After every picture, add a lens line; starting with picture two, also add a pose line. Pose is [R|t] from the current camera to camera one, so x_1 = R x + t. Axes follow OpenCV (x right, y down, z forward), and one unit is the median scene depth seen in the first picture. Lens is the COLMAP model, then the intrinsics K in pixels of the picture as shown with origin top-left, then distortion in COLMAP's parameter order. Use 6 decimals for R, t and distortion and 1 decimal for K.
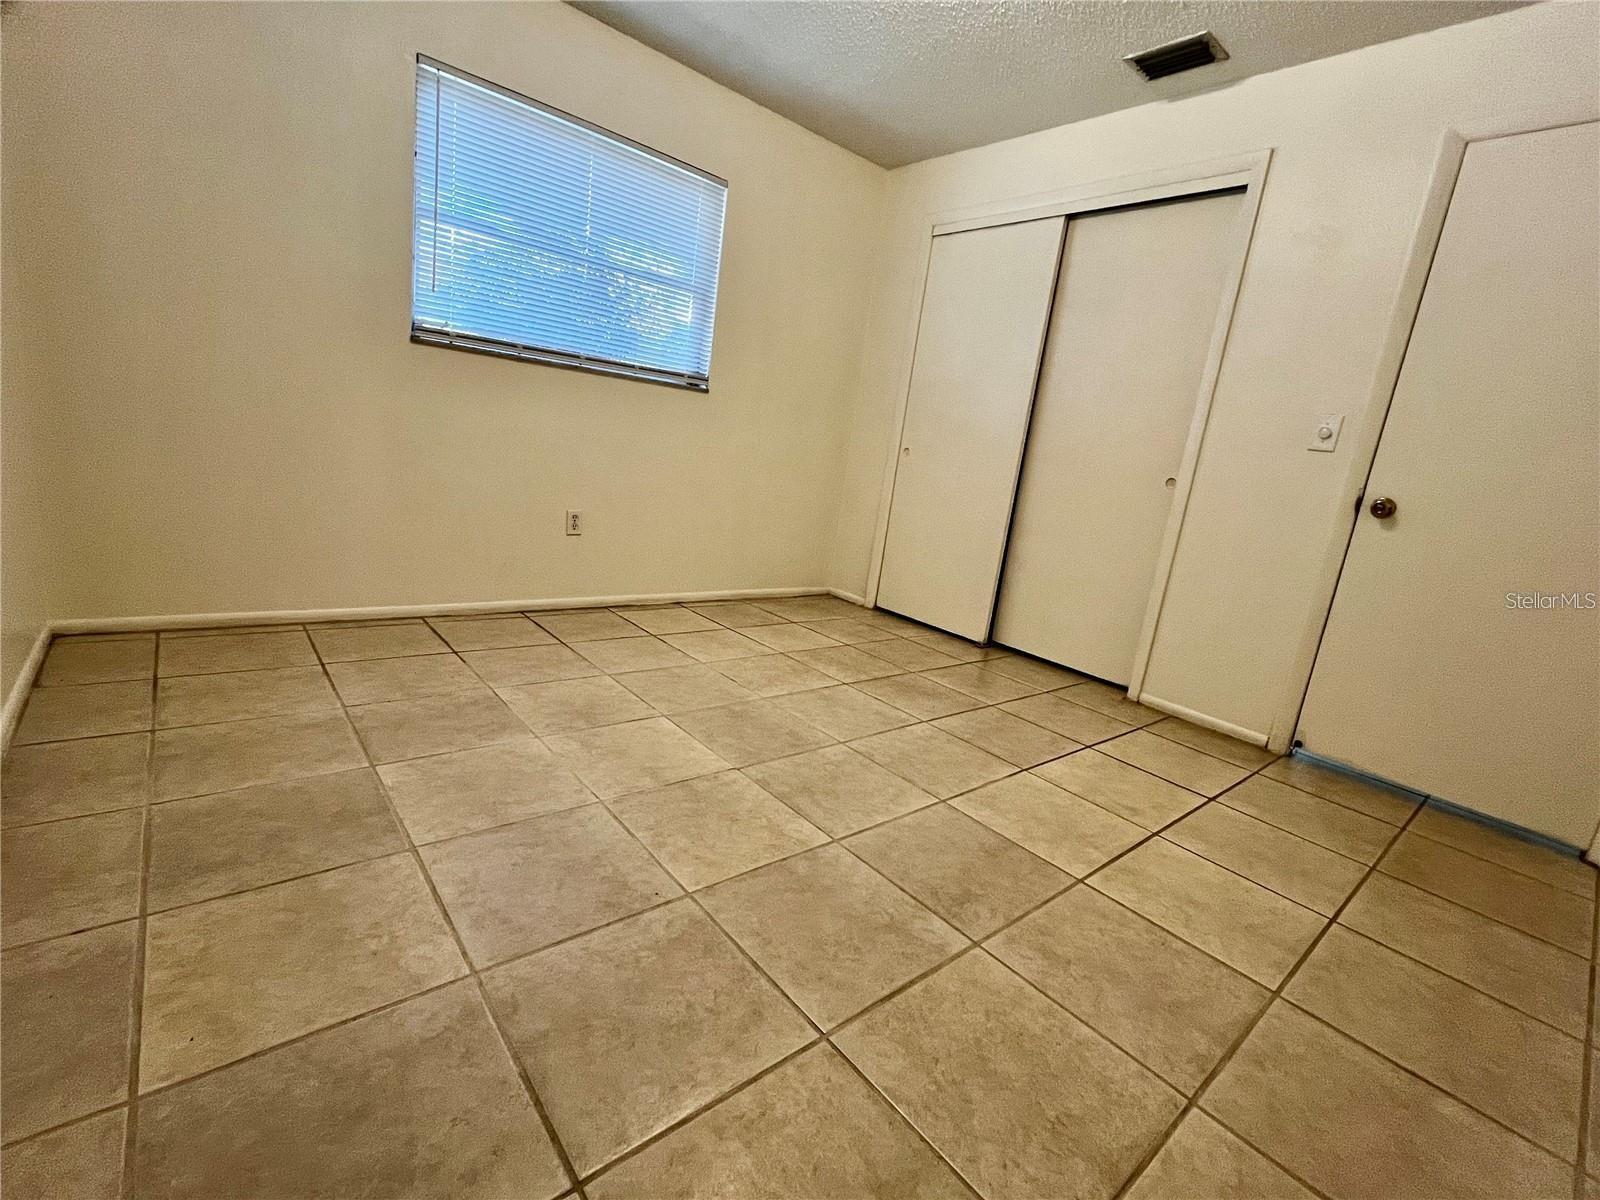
lens RADIAL K [[712.6, 0, 801.8], [0, 712.6, 596.5], [0, 0, 1]] dist [-0.001792, -0.000735]
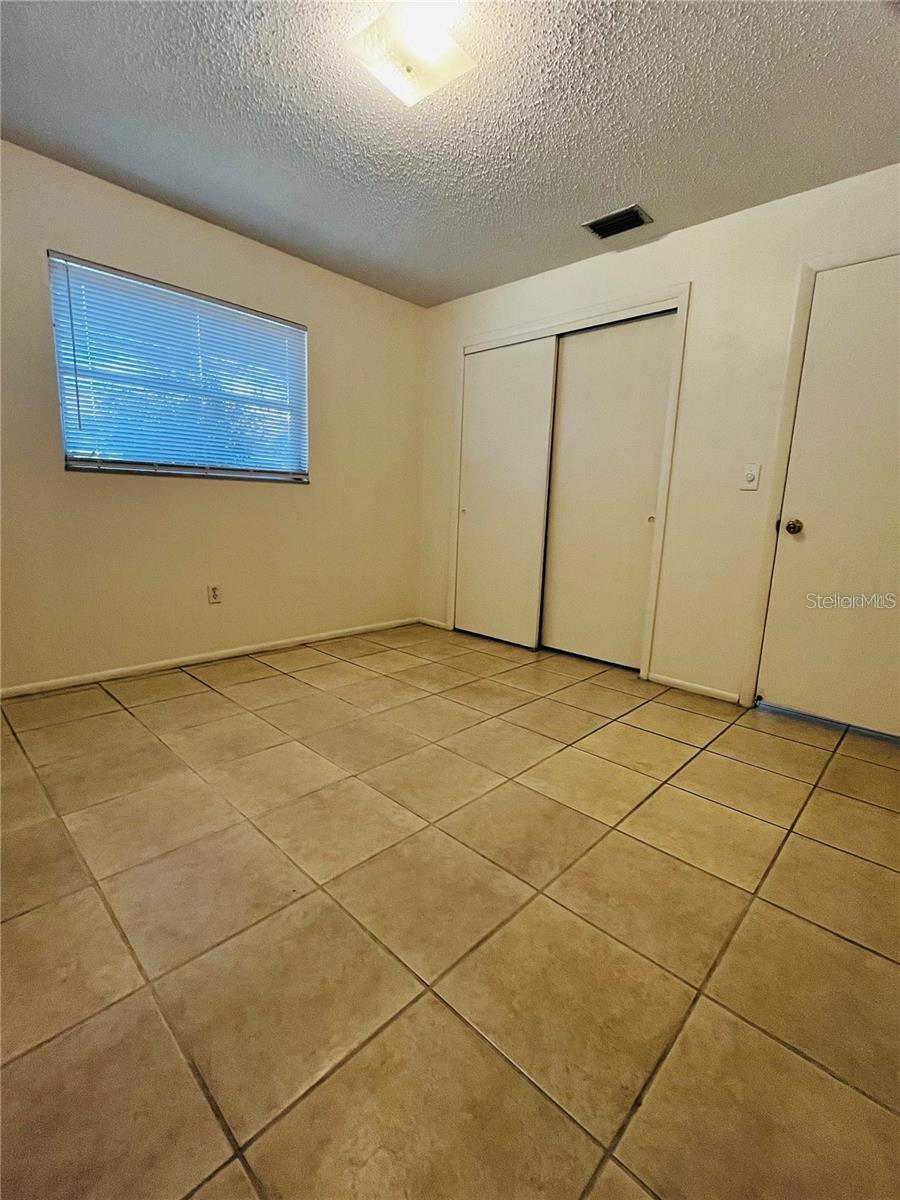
lens RADIAL K [[534.5, 0, 451.1], [0, 534.5, 601.3], [0, 0, 1]] dist [-0.001792, -0.000735]
pose [[0.990449, -0.109376, 0.083956, 0.037488], [0.111317, 0.993607, -0.018783, -0.037778], [-0.081365, 0.027950, 0.996292, -0.002890]]
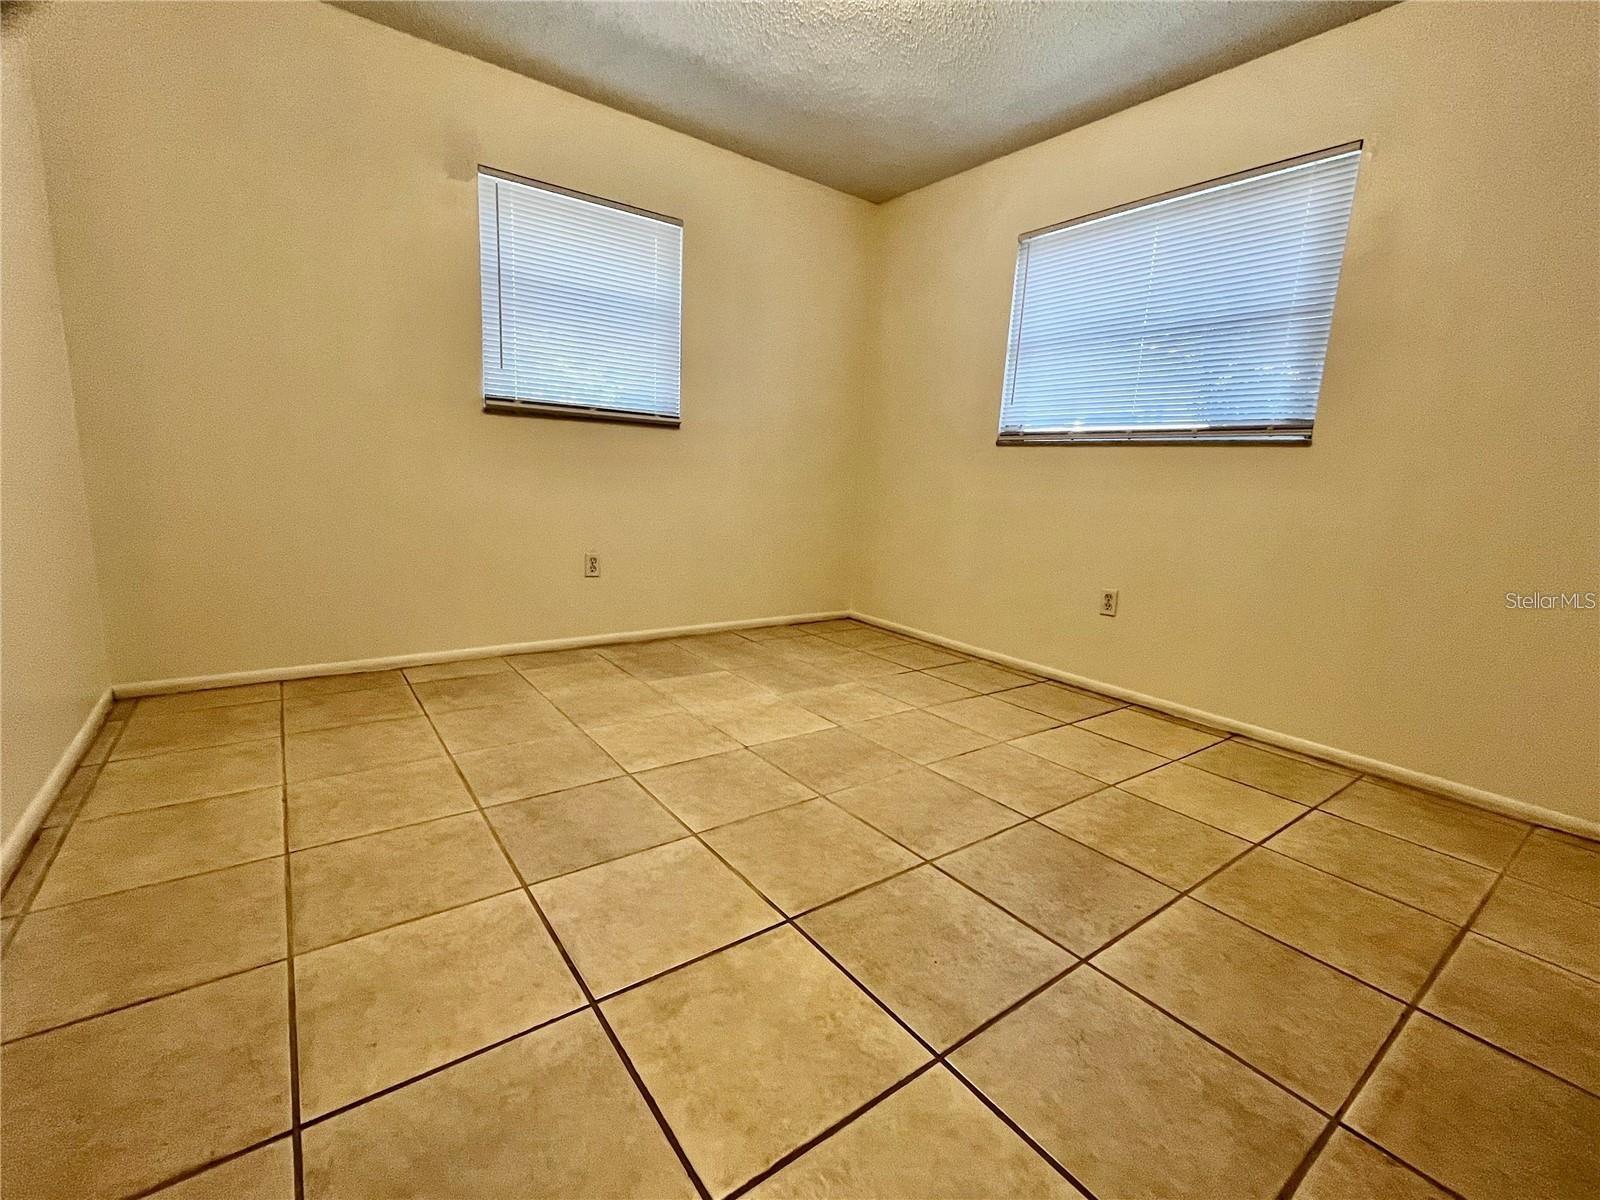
lens RADIAL K [[696.5, 0, 801.8], [0, 696.5, 596.7], [0, 0, 1]] dist [-0.002671, 0.000370]
pose [[-0.058627, 0.042276, -0.997384, 1.013585], [-0.268584, 0.961595, 0.056546, -0.086618], [0.961470, 0.271197, -0.045021, 1.039911]]
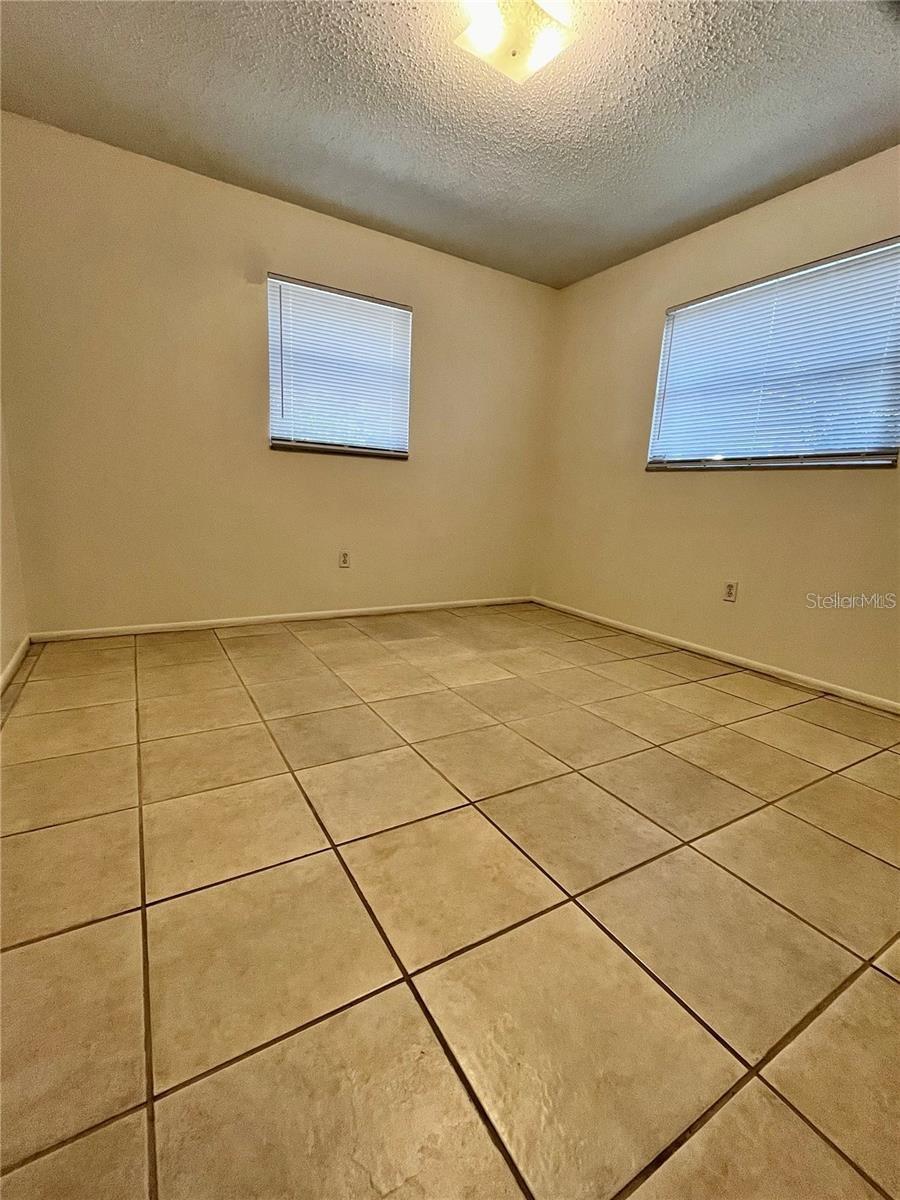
lens RADIAL K [[521.9, 0, 451.5], [0, 521.9, 599.8], [0, 0, 1]] dist [-0.002022, 0.000089]
pose [[-0.155869, 0.057983, -0.986074, 1.047731], [-0.277386, 0.955537, 0.100034, -0.073227], [0.948031, 0.289115, -0.132855, 1.071812]]
